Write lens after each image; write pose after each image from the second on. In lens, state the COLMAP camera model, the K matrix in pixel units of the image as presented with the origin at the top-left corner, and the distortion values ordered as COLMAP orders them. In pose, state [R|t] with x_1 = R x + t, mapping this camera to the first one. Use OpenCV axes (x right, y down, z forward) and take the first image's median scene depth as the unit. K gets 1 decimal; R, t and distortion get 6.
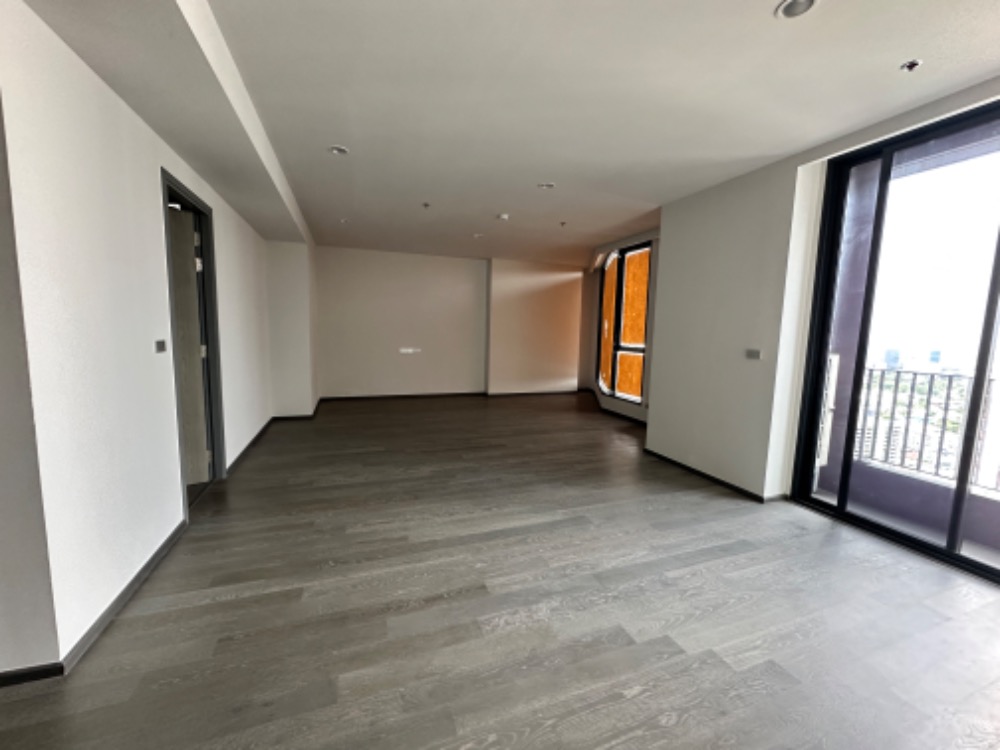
lens RADIAL K [[398.6, 0, 500.0], [0, 398.6, 374.9], [0, 0, 1]] dist [-0.005892, 0.000623]
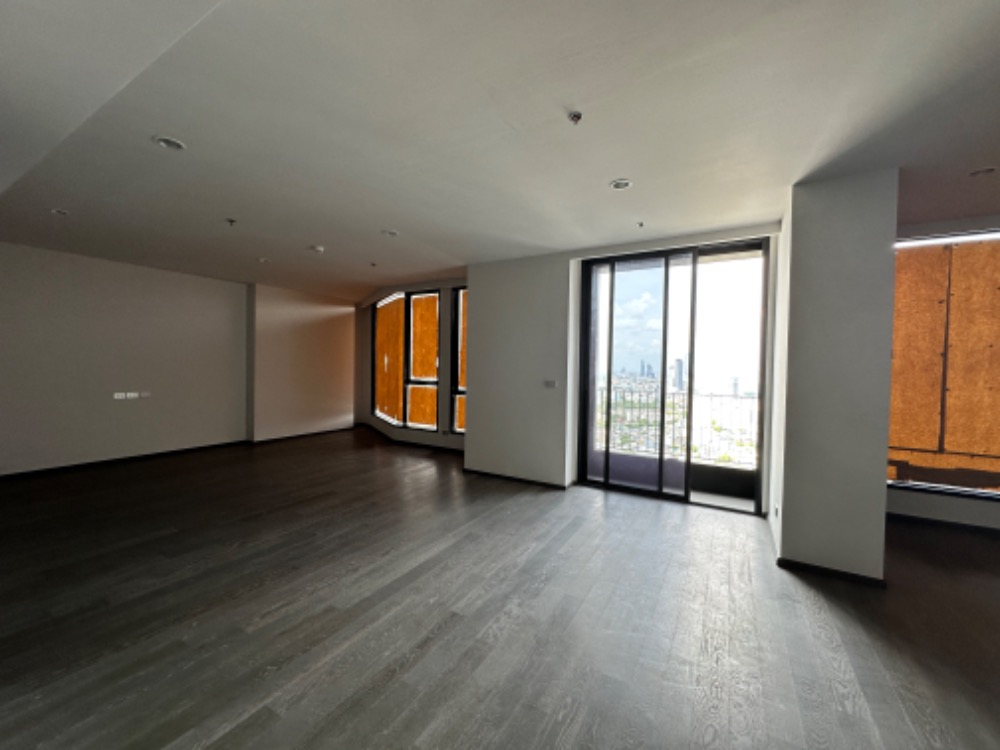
lens RADIAL K [[398.6, 0, 502.7], [0, 398.6, 375.0], [0, 0, 1]] dist [-0.005892, 0.000623]
pose [[0.770215, -0.024632, 0.637308, -0.407258], [0.074250, 0.995922, -0.051242, -0.026178], [-0.633447, 0.086788, 0.768903, 0.032041]]
